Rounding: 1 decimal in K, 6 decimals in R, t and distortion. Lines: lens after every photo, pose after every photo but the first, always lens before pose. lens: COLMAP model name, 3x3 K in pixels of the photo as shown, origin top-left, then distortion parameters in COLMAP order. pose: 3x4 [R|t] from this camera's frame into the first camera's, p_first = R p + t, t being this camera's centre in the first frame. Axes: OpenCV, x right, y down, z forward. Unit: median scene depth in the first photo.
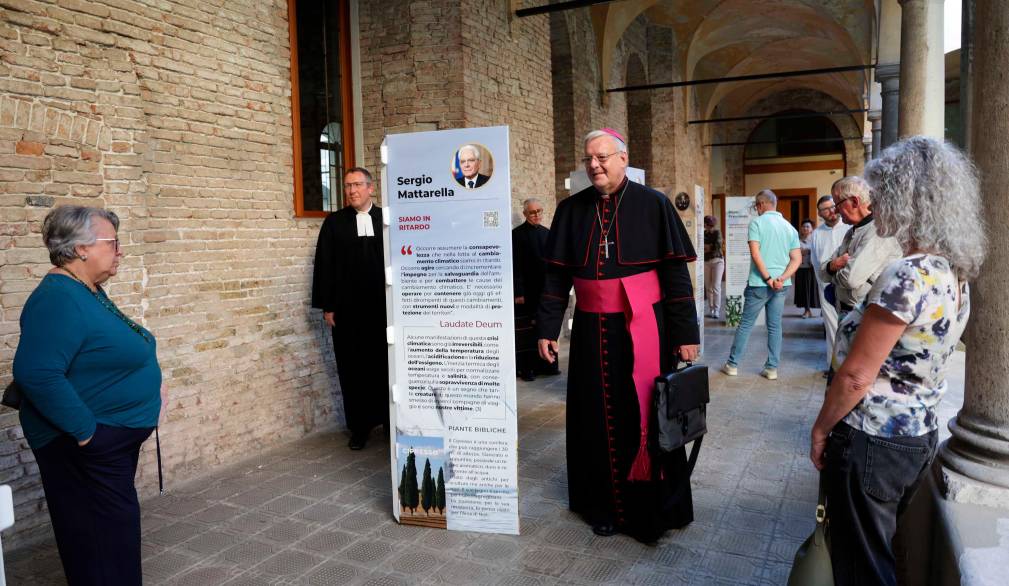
lens RADIAL K [[681.9, 0, 507.5], [0, 681.9, 291.7], [0, 0, 1]] dist [-0.107205, 0.072685]
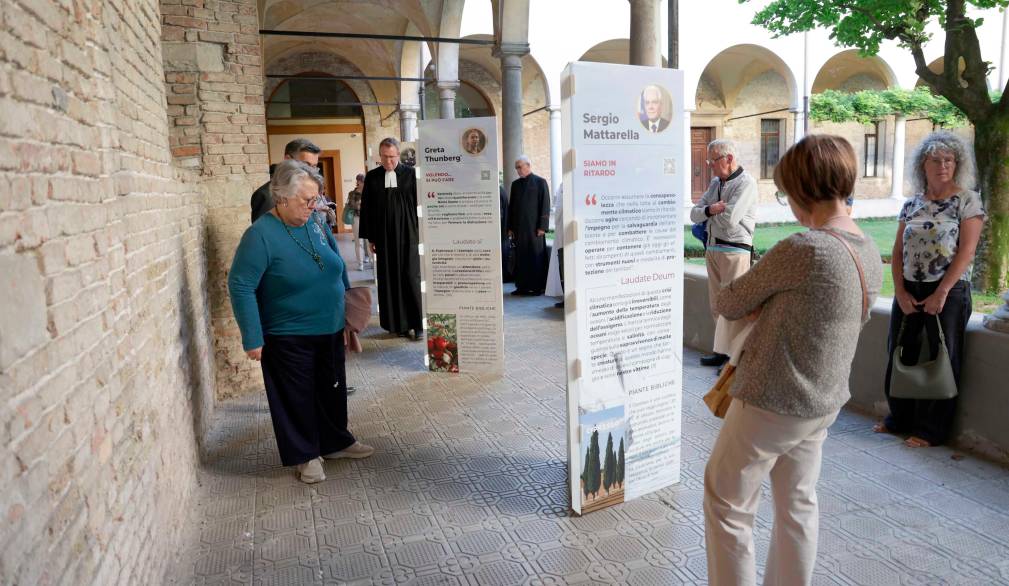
lens RADIAL K [[681.9, 0, 507.5], [0, 681.9, 291.7], [0, 0, 1]] dist [-0.107205, 0.072685]
pose [[0.705911, -0.104508, 0.700548, -0.833327], [0.066757, 0.994469, 0.081087, -0.022026], [-0.705147, -0.010474, 0.708984, 0.462286]]
